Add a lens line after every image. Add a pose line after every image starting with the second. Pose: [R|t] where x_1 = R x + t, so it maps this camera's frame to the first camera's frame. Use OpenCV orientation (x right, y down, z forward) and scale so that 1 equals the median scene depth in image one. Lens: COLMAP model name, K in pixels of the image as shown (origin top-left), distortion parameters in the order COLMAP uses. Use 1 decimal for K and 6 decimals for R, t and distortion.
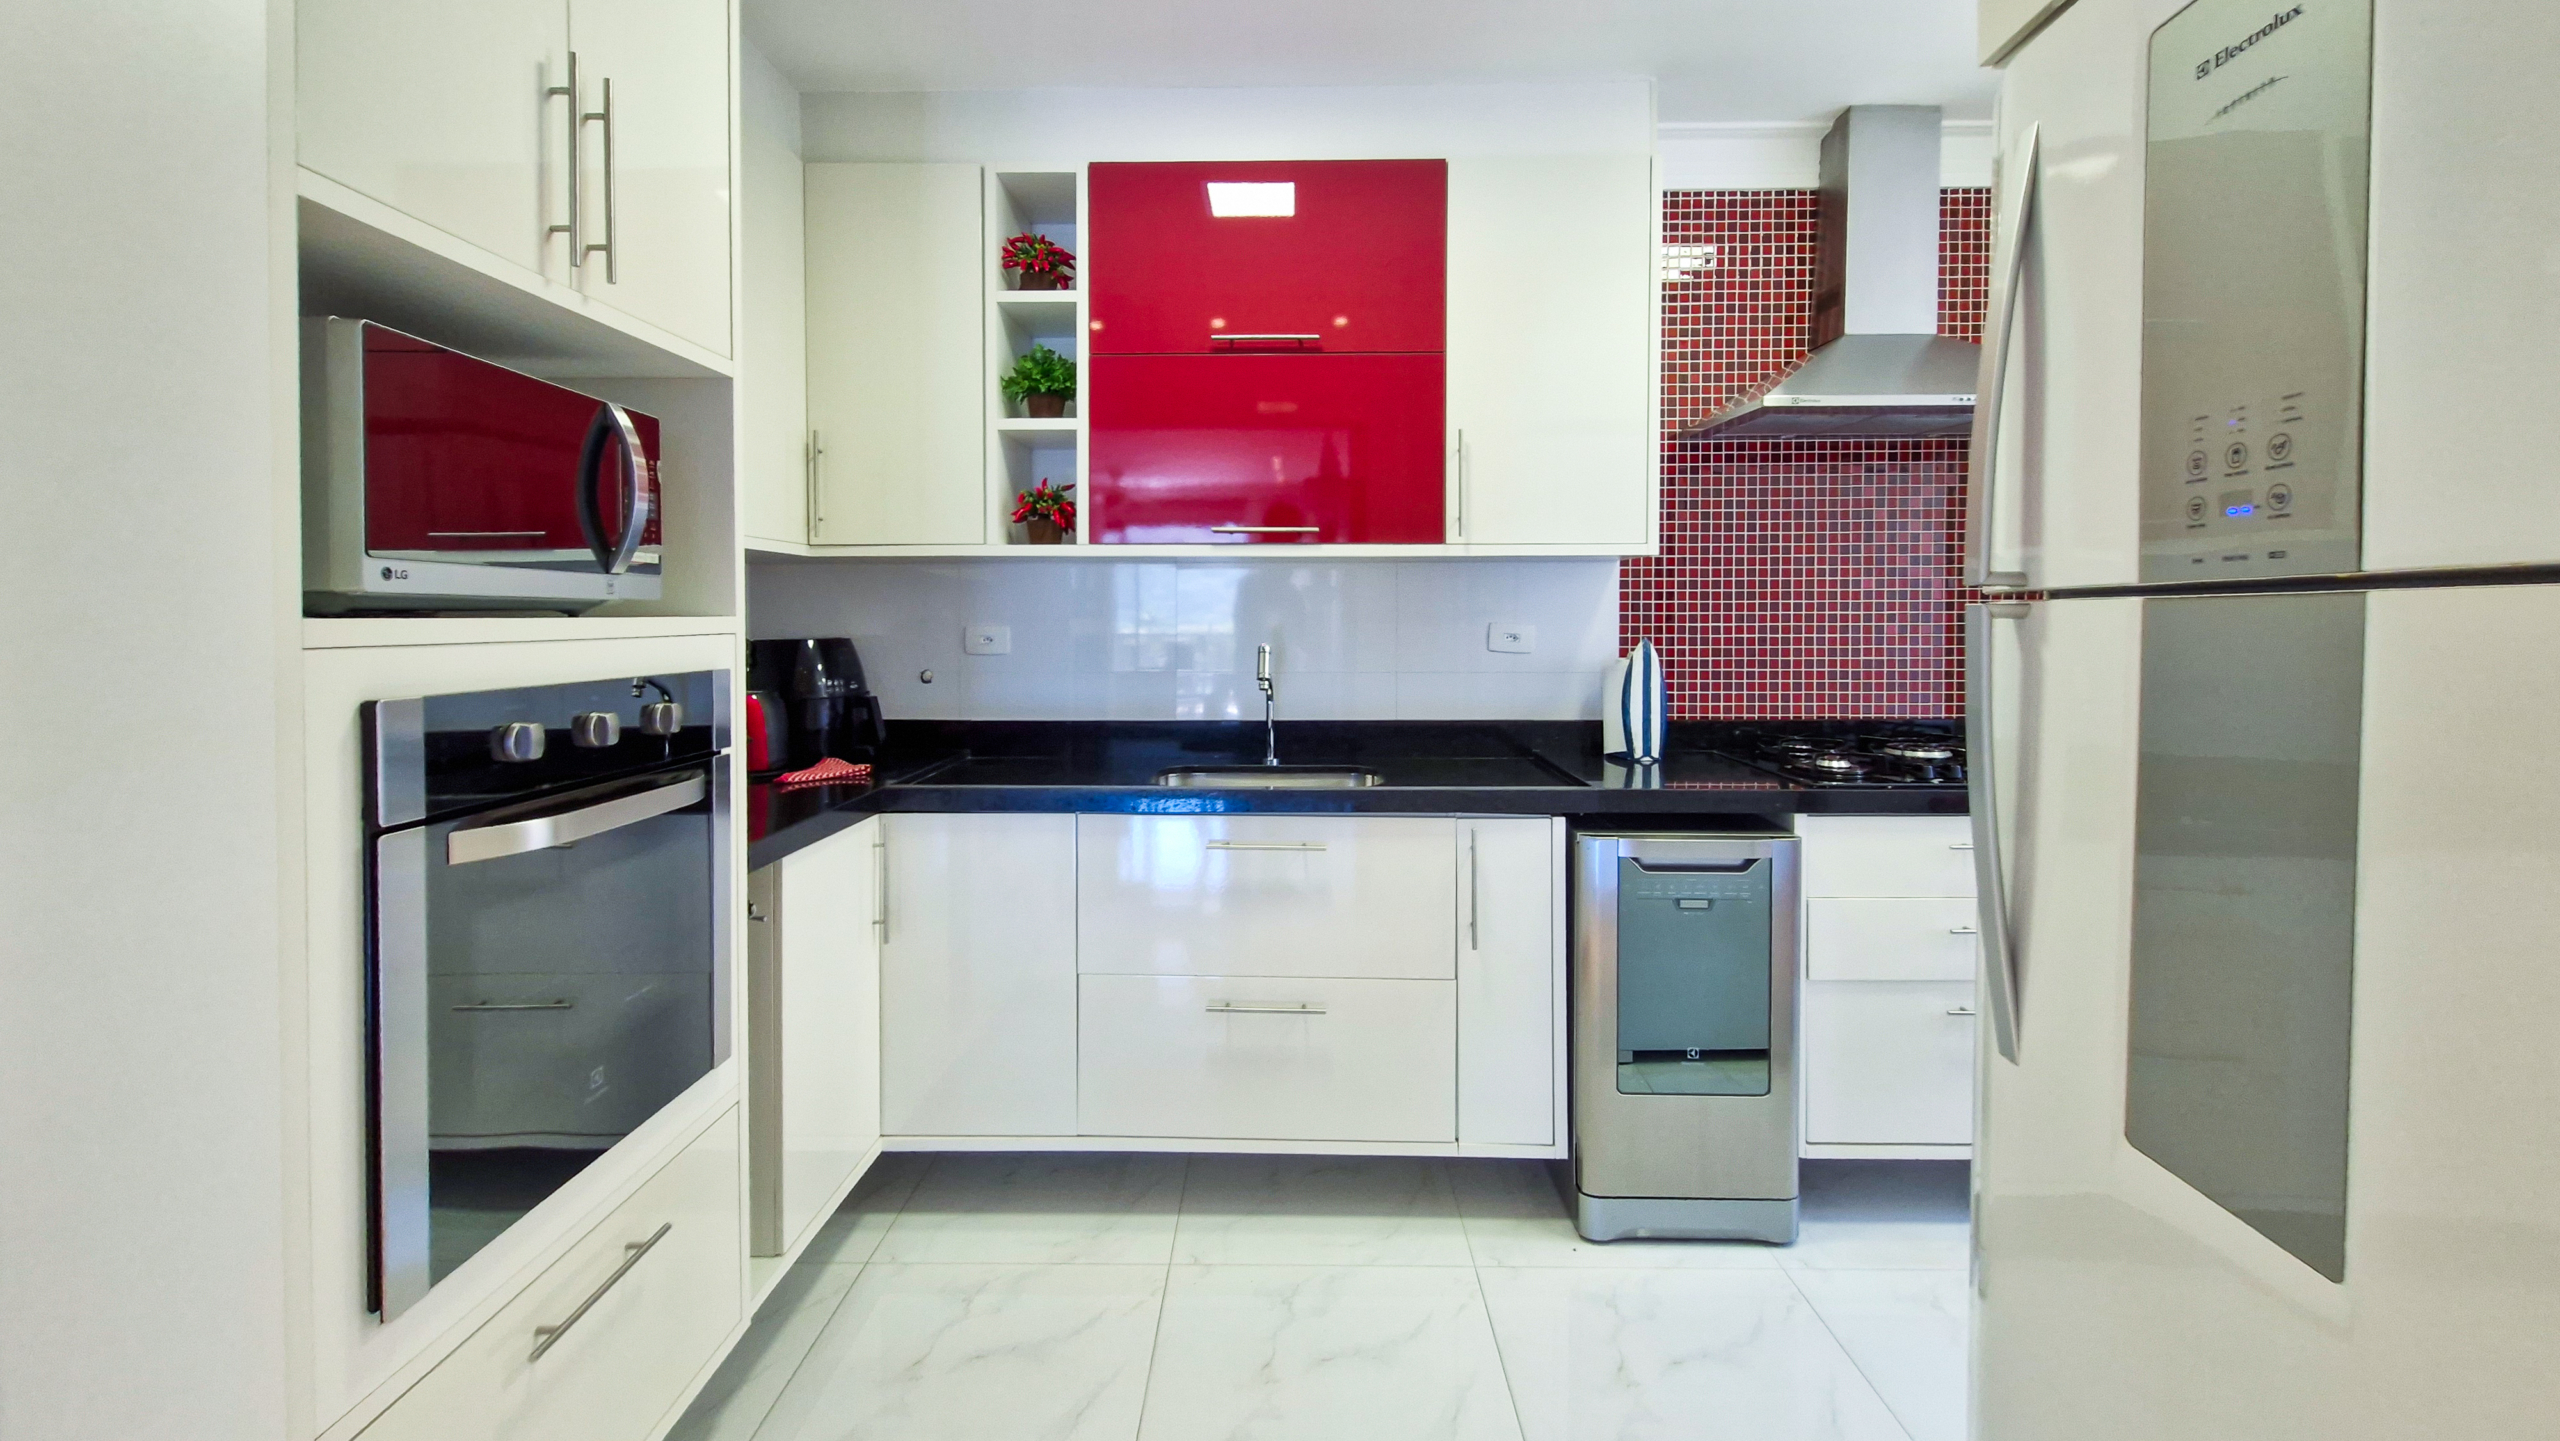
lens RADIAL K [[1002.7, 0, 1260.3], [0, 1002.7, 637.8], [0, 0, 1]] dist [0.005204, -0.002127]
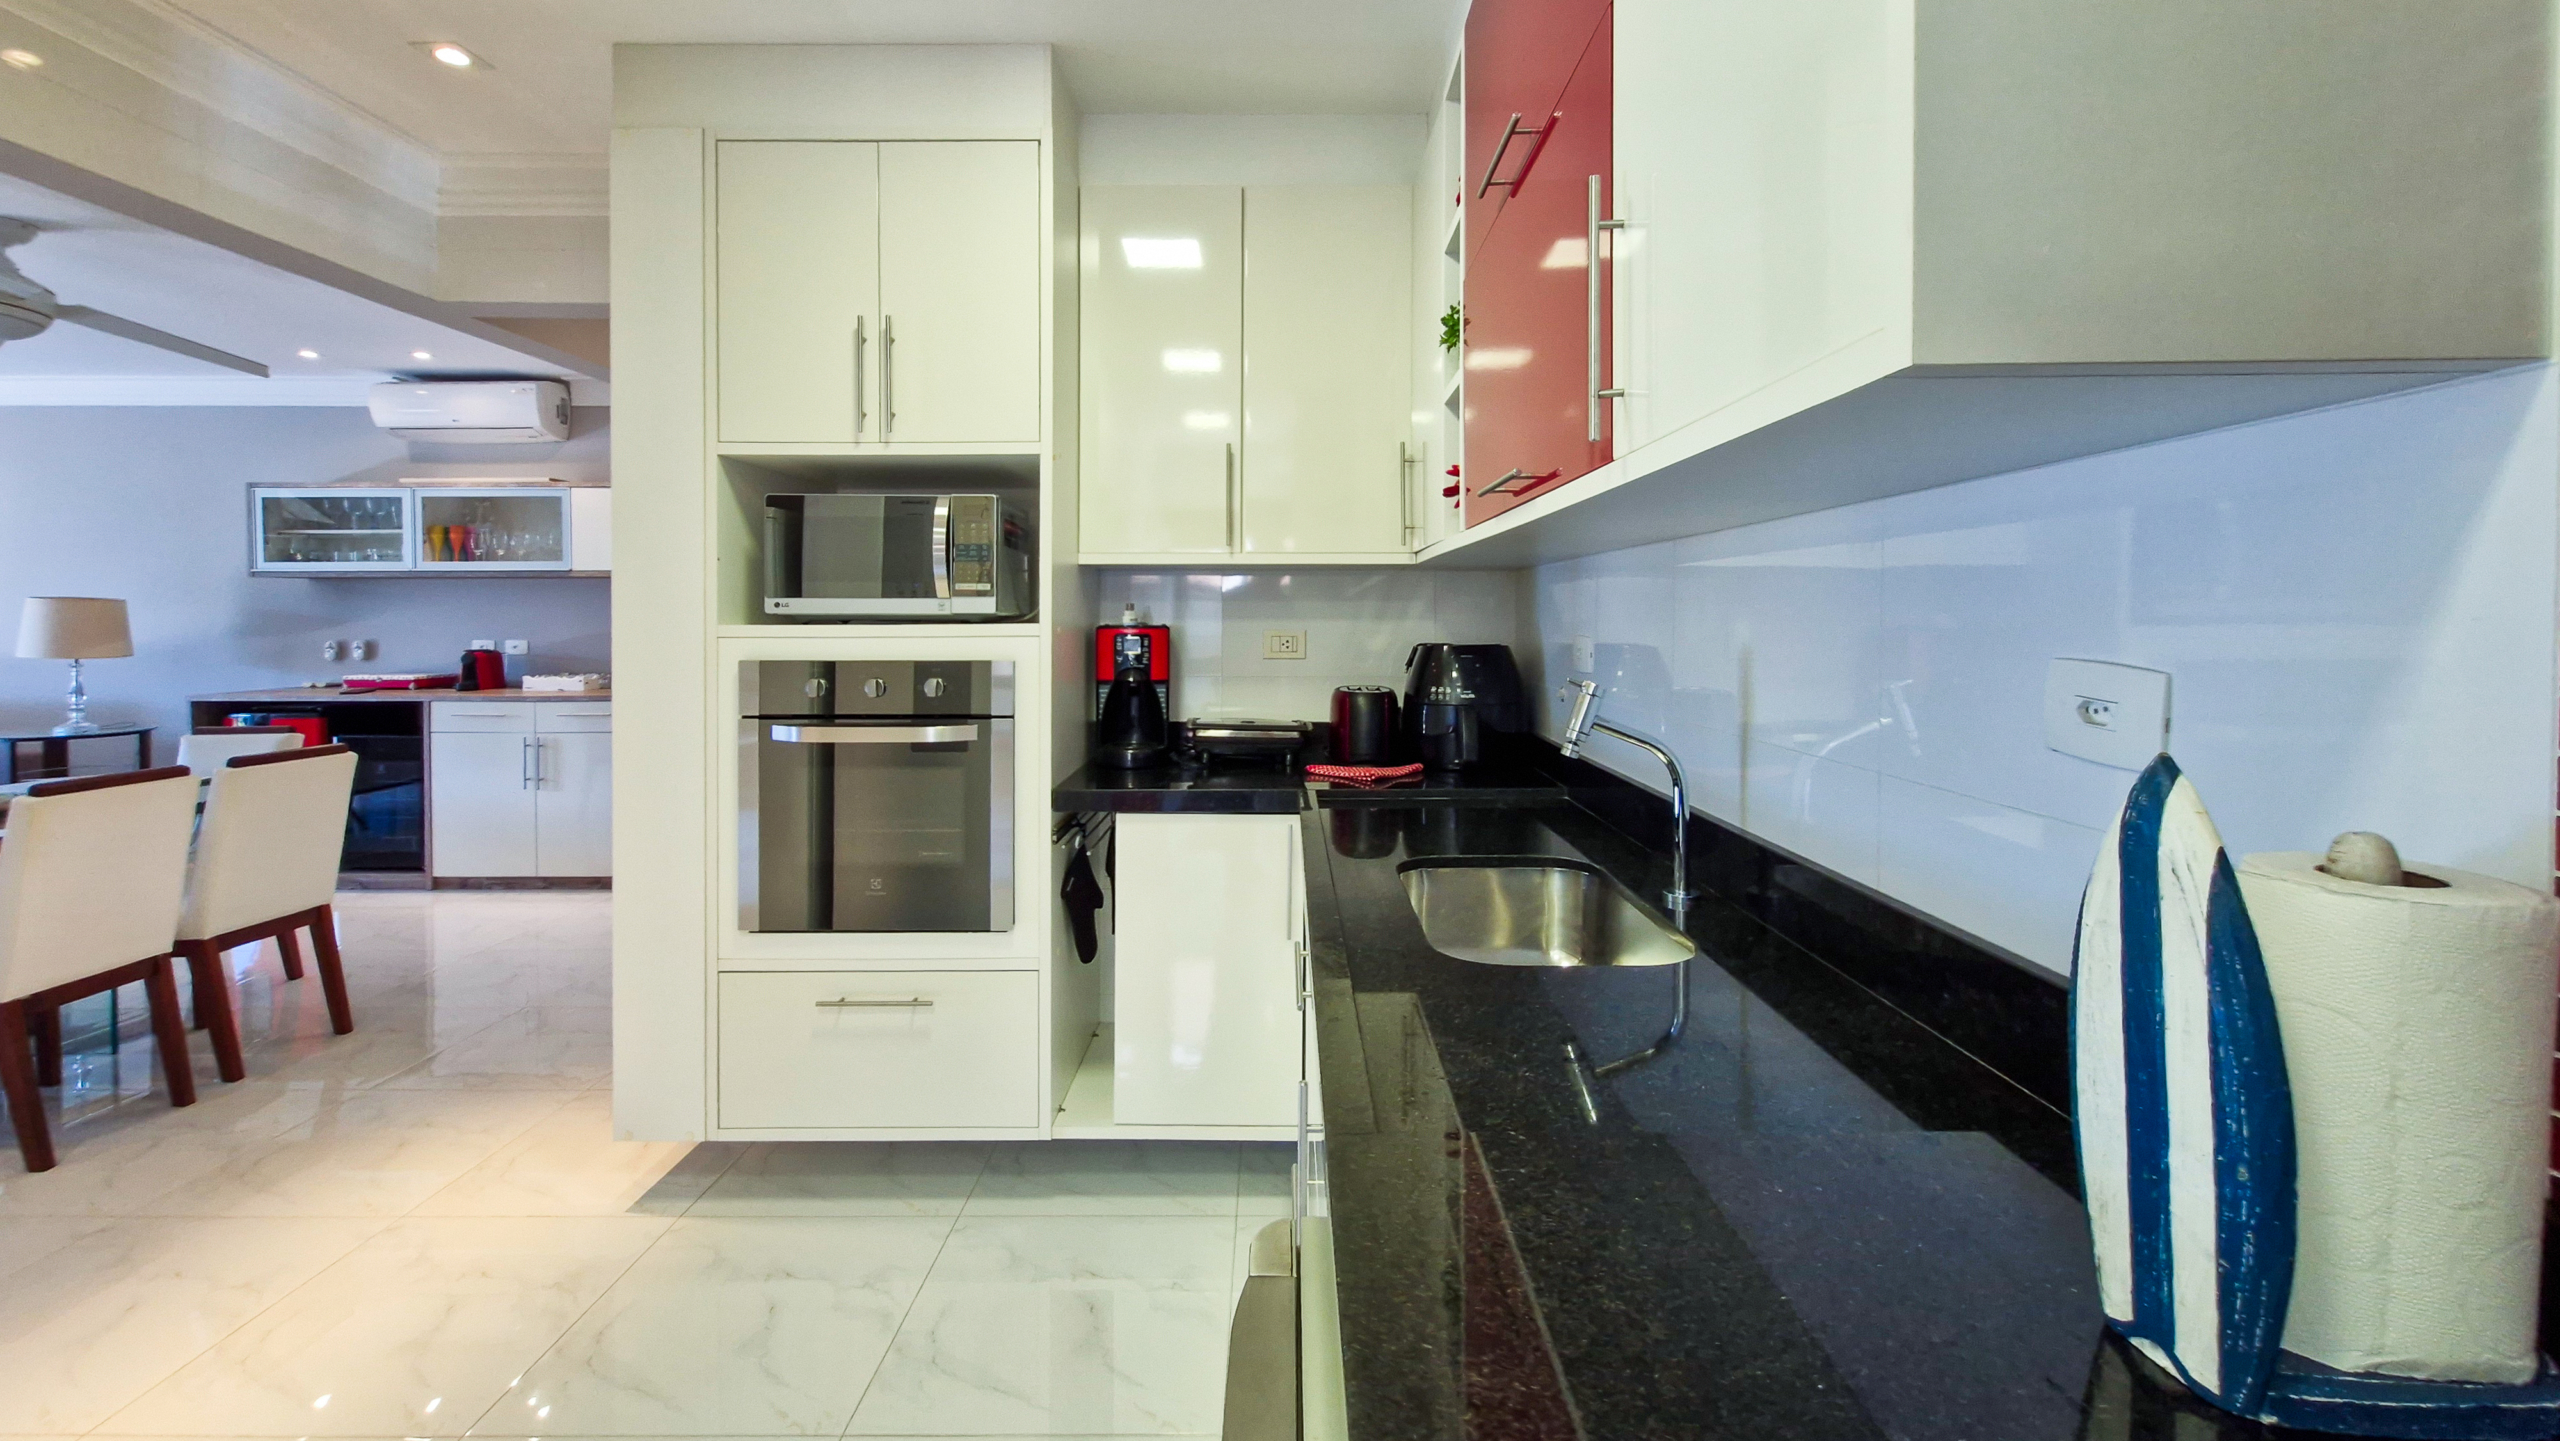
lens RADIAL K [[1002.7, 0, 1257.1], [0, 1002.7, 628.2], [0, 0, 1]] dist [0.005204, -0.002127]
pose [[0.031617, 0.012222, -0.999425, 0.472249], [-0.017429, 0.999780, 0.011675, -0.019136], [0.999348, 0.017050, 0.031823, 0.668507]]
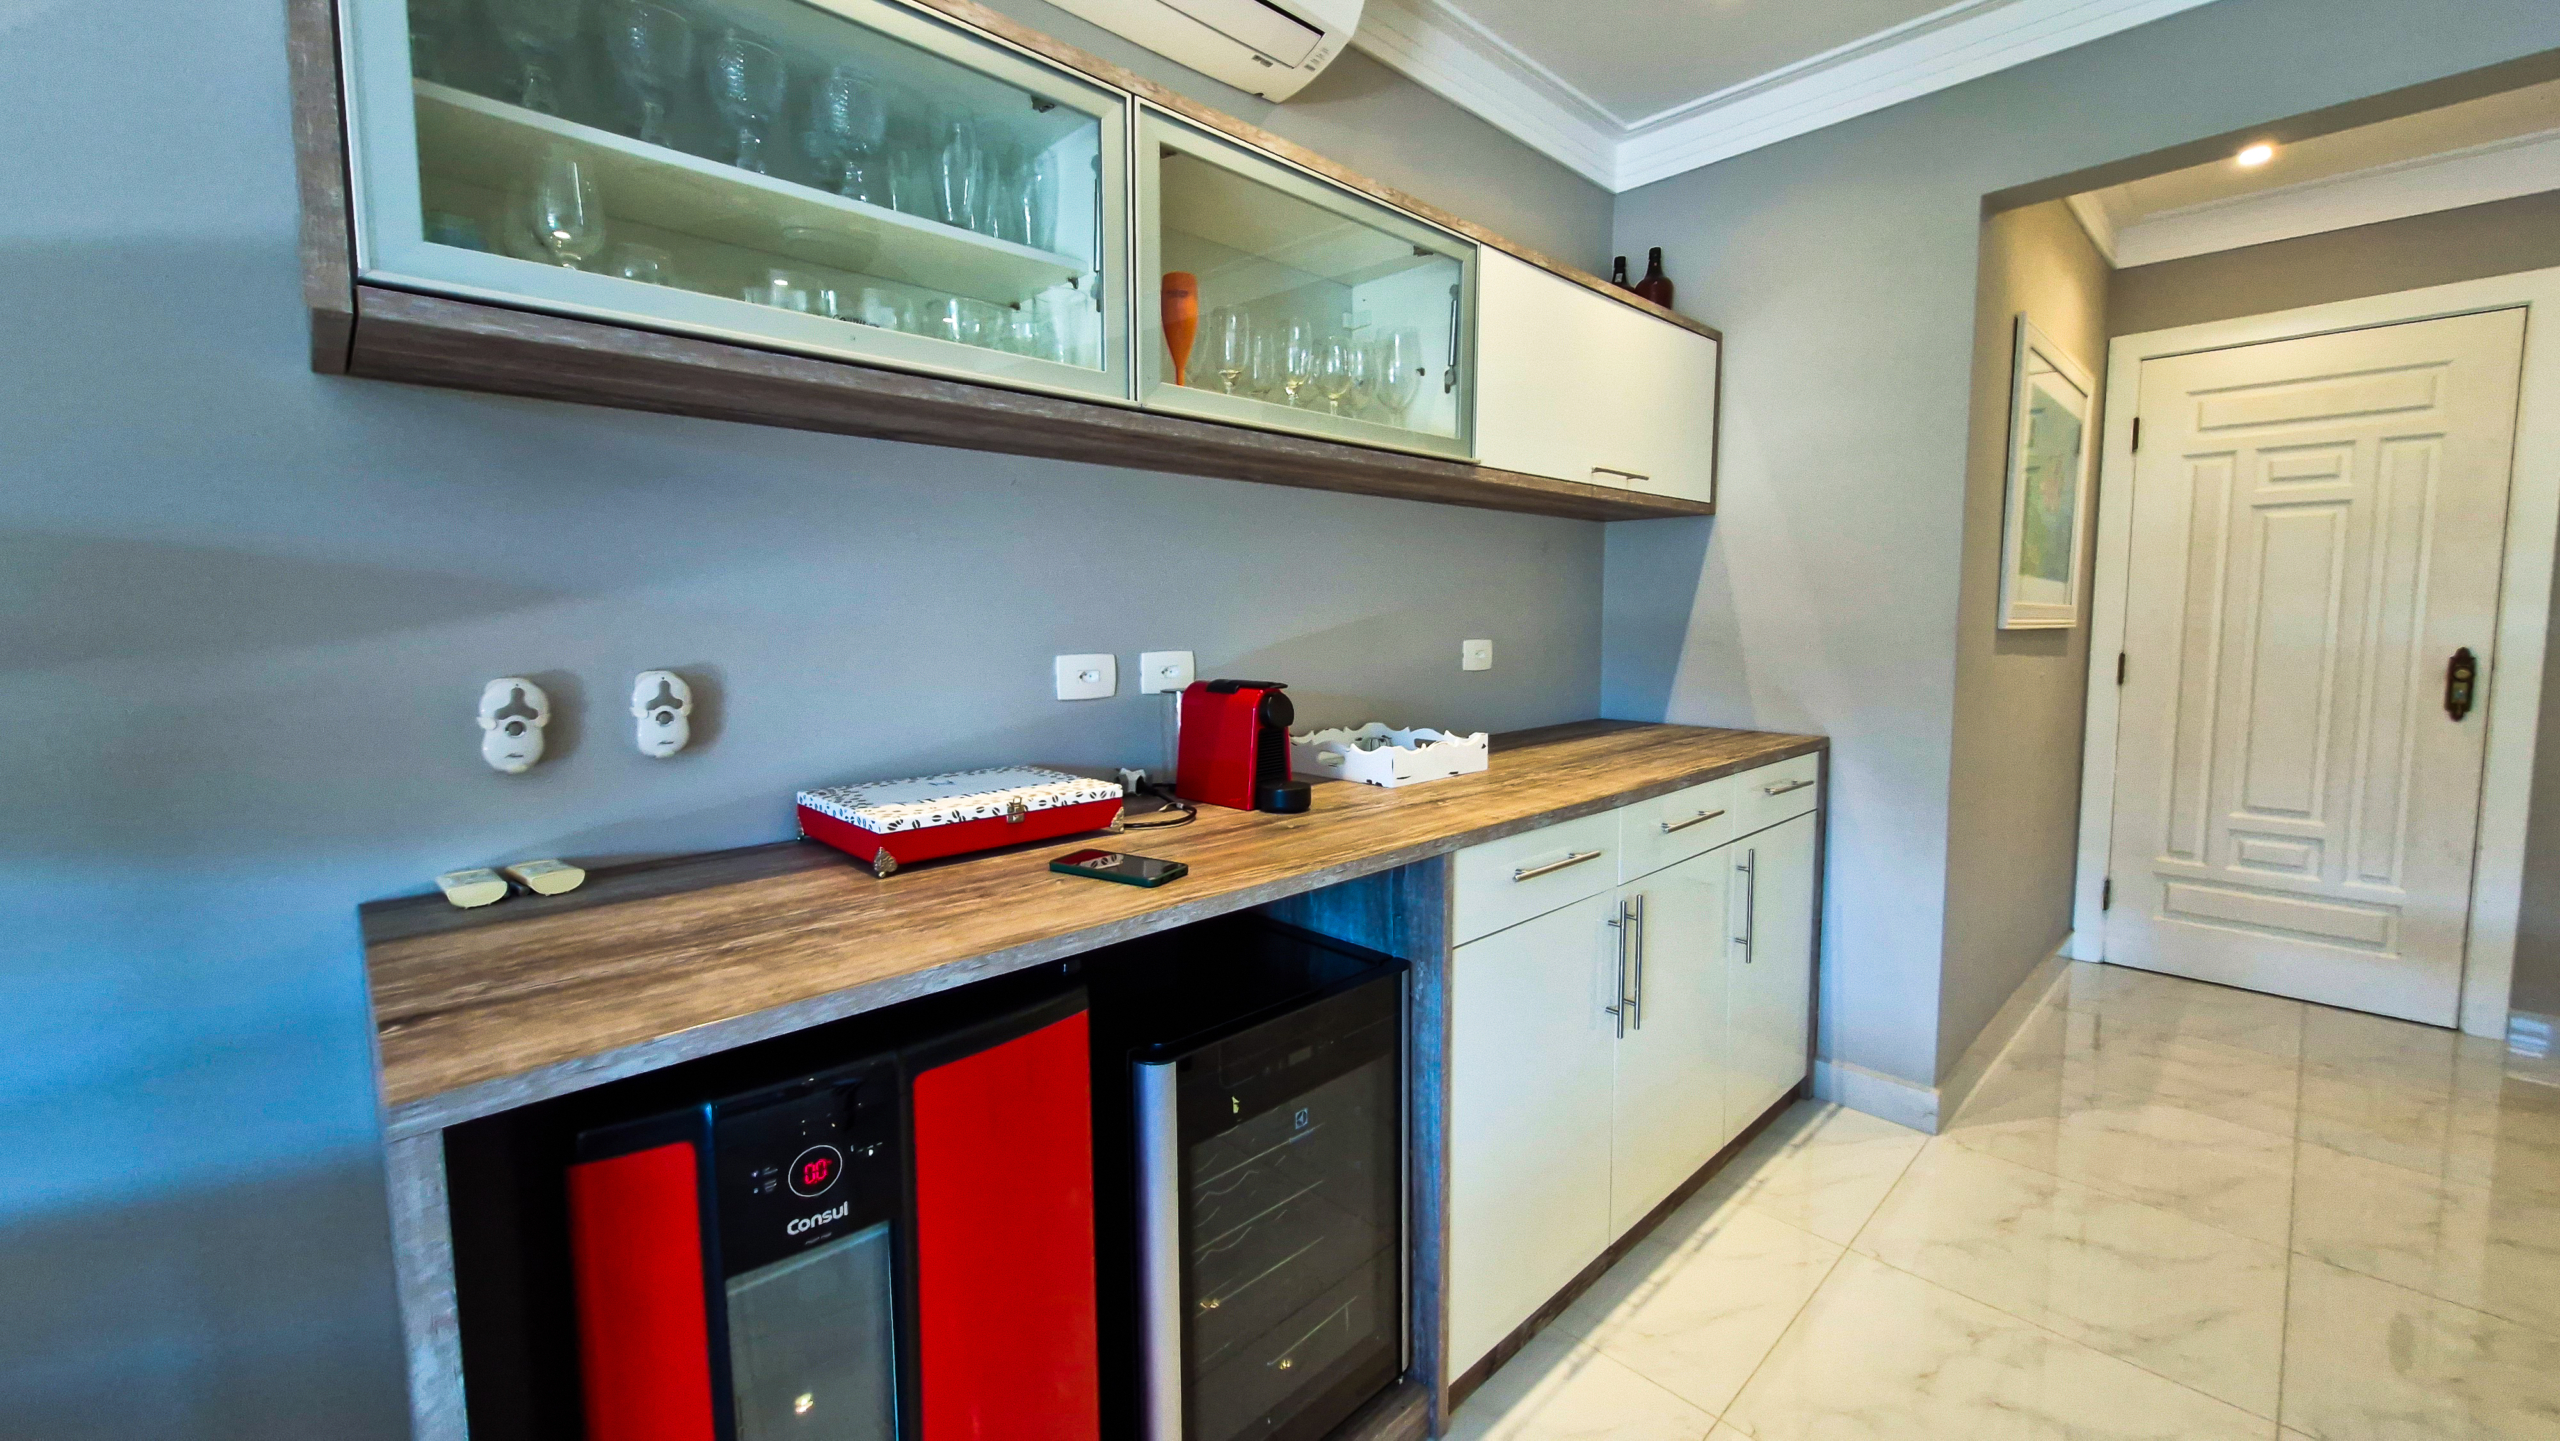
lens RADIAL K [[1002.7, 0, 1282.4], [0, 1002.7, 699.5], [0, 0, 1]] dist [0.005204, -0.002127]
pose [[0.708733, 0.061313, -0.702807, -1.137227], [-0.011719, 0.997102, 0.075171, 0.036816], [0.705379, -0.045040, 0.707398, -1.304784]]
